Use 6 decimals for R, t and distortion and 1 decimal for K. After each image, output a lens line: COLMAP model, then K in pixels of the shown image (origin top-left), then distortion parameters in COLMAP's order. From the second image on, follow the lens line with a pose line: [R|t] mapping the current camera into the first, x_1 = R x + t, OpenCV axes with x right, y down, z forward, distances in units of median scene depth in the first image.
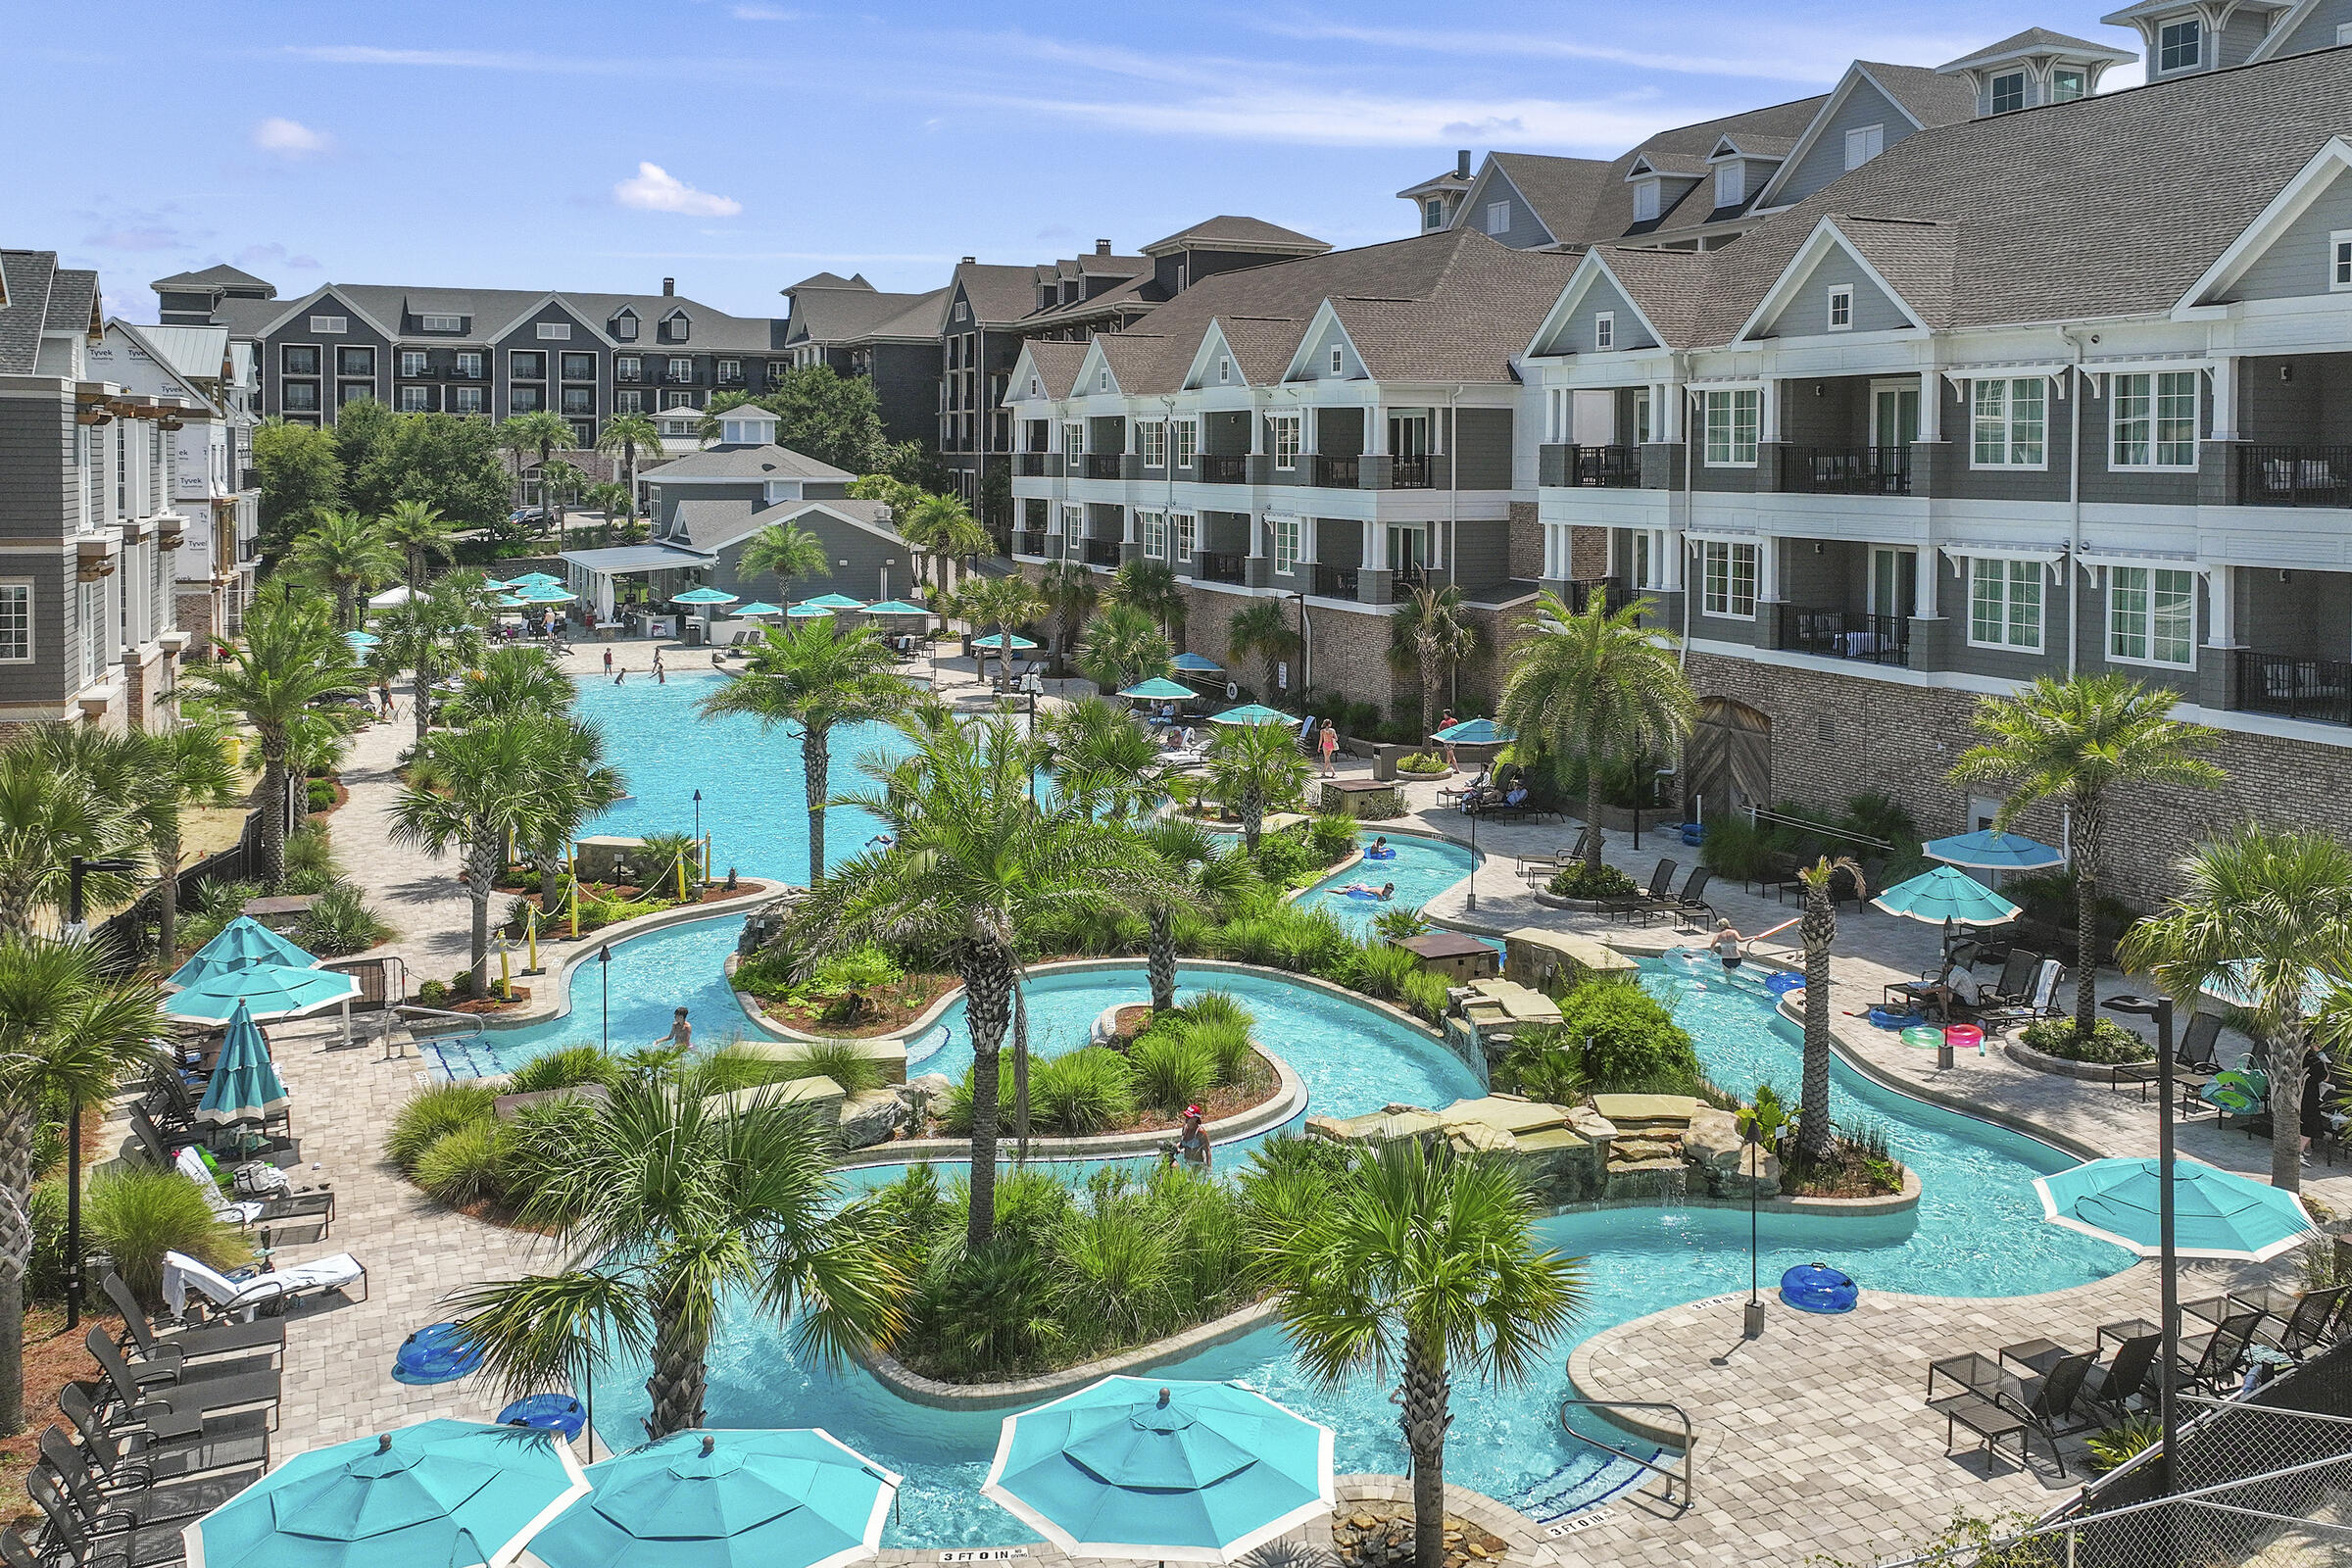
lens RADIAL K [[2040.6, 0, 1251.2], [0, 2040.6, 534.6], [0, 0, 1]] dist [0.009149, -0.003006]
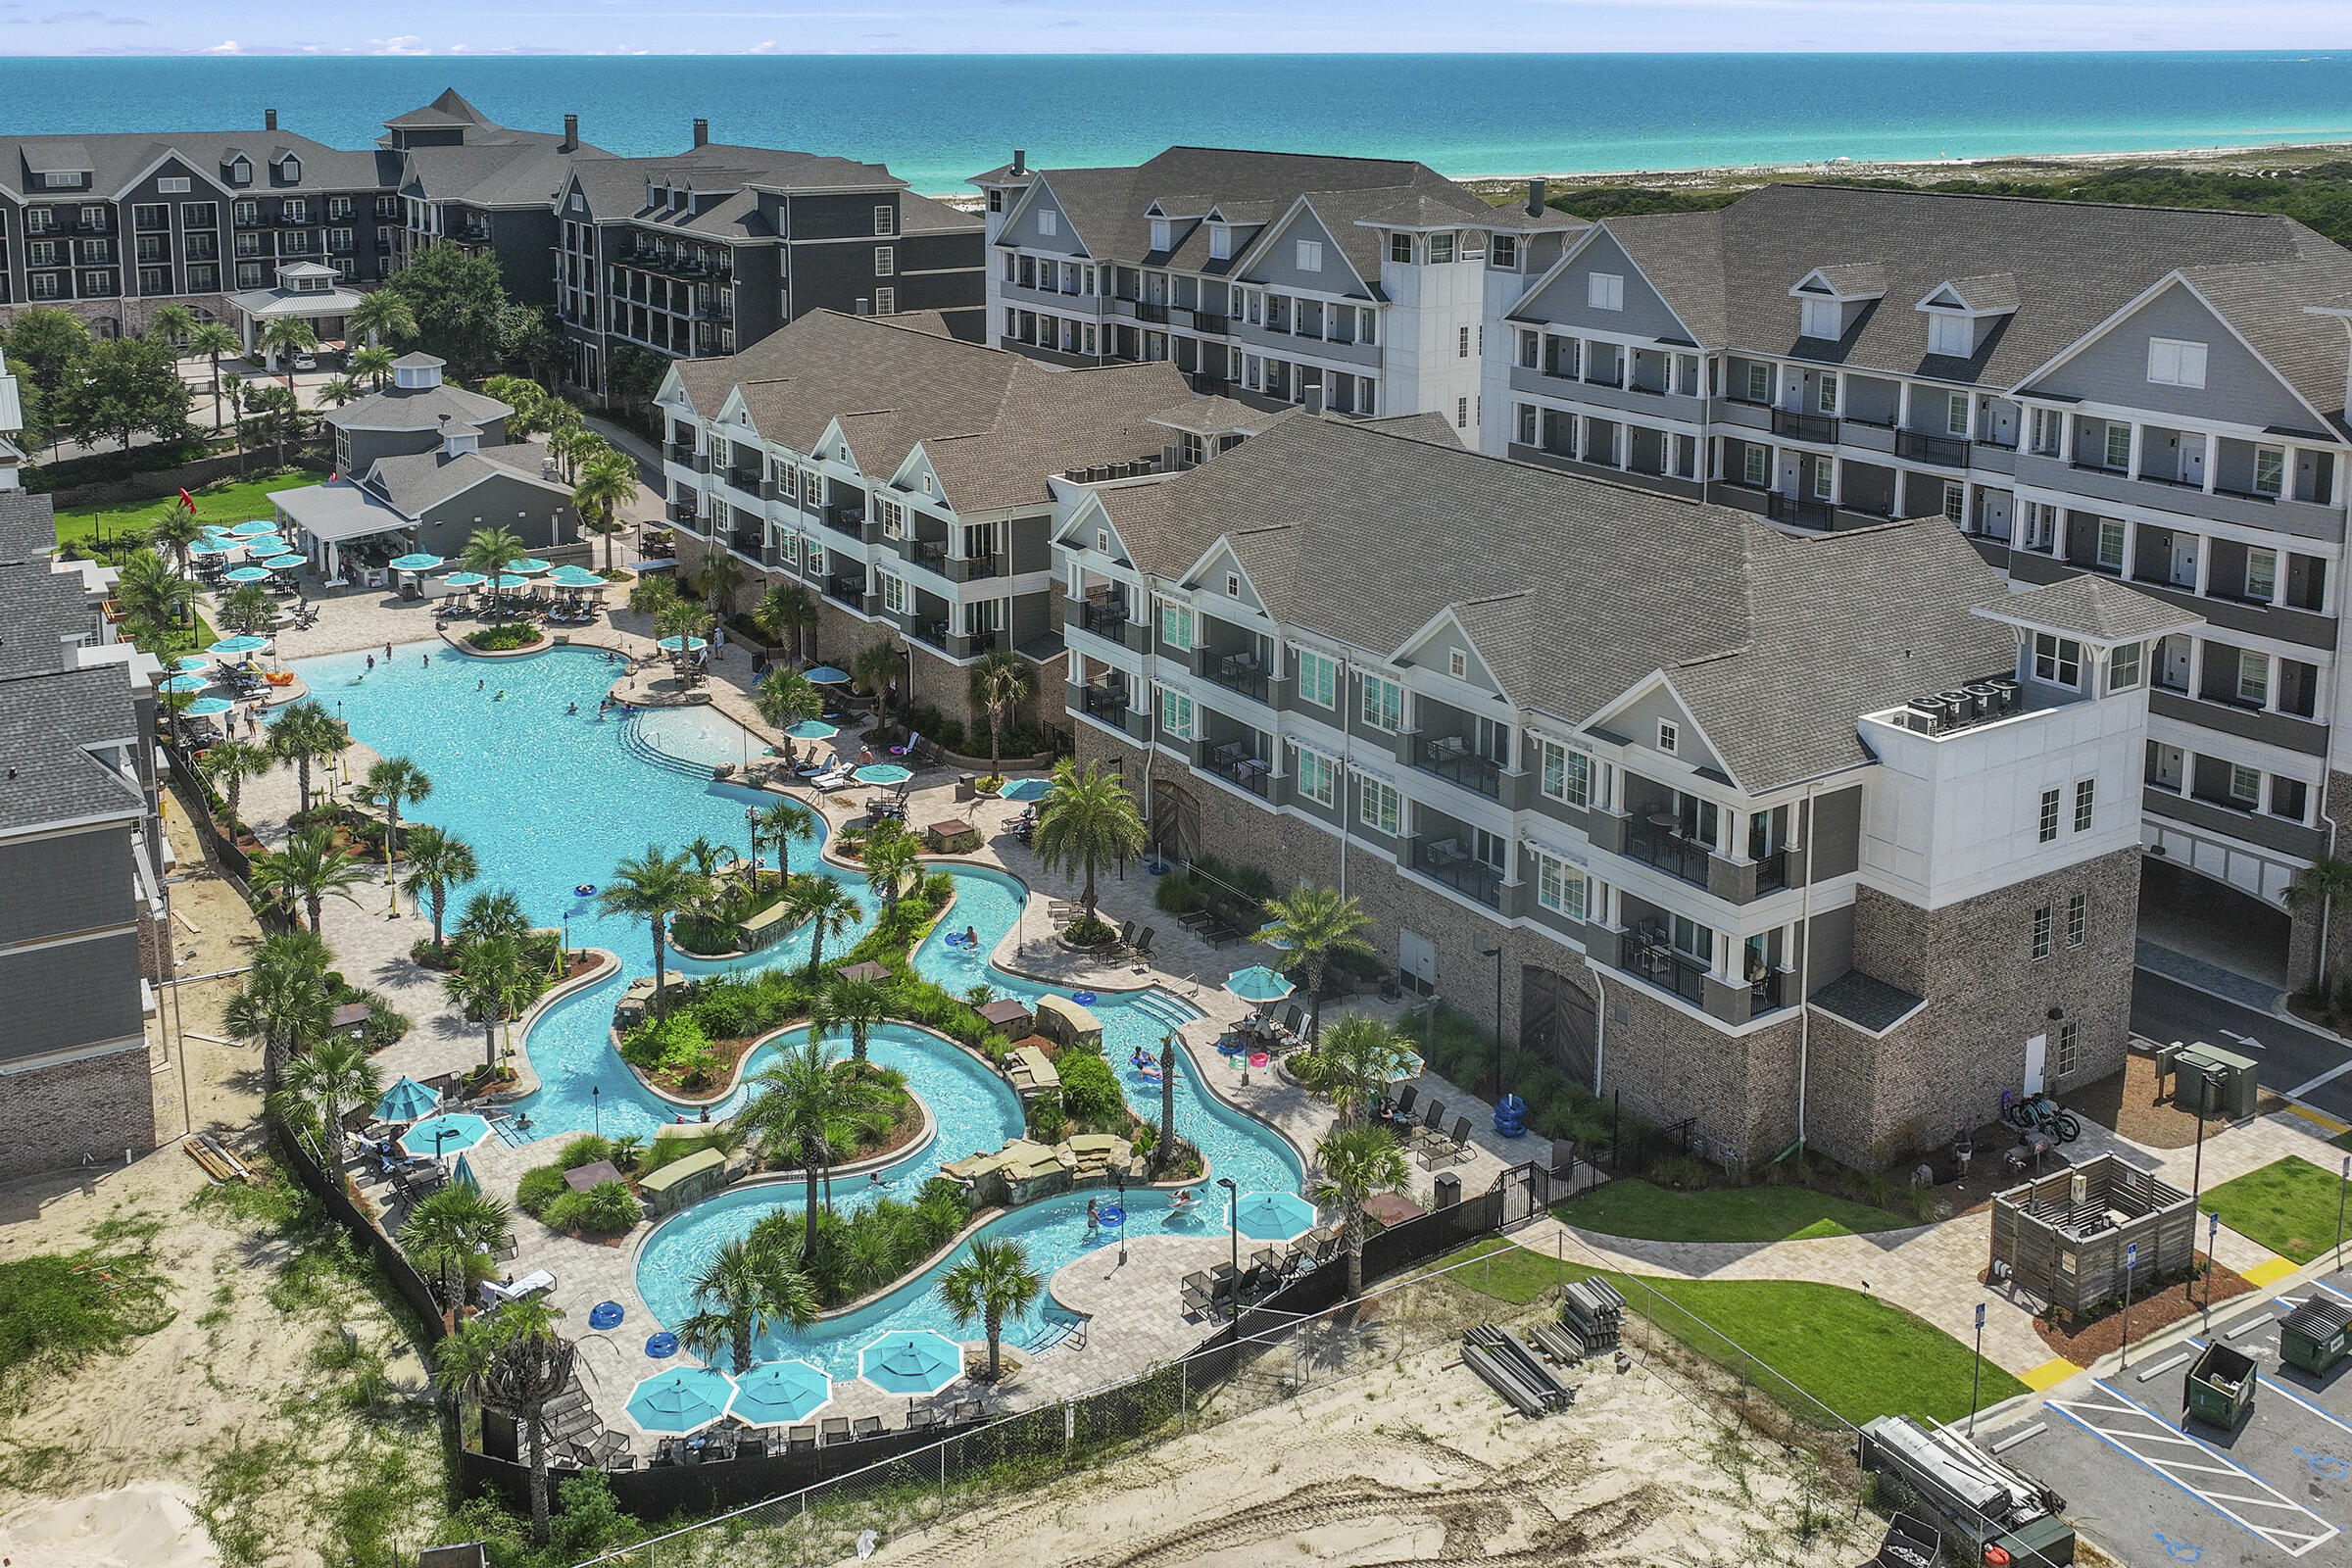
lens RADIAL K [[2170.8, 0, 1079.6], [0, 2170.8, 409.0], [0, 0, 1]] dist [0.002212, 0.005018]
pose [[0.992357, -0.028396, 0.120087, -0.042118], [0.012668, 0.991464, 0.129764, -0.420564], [-0.122747, -0.127251, 0.984246, -0.629522]]
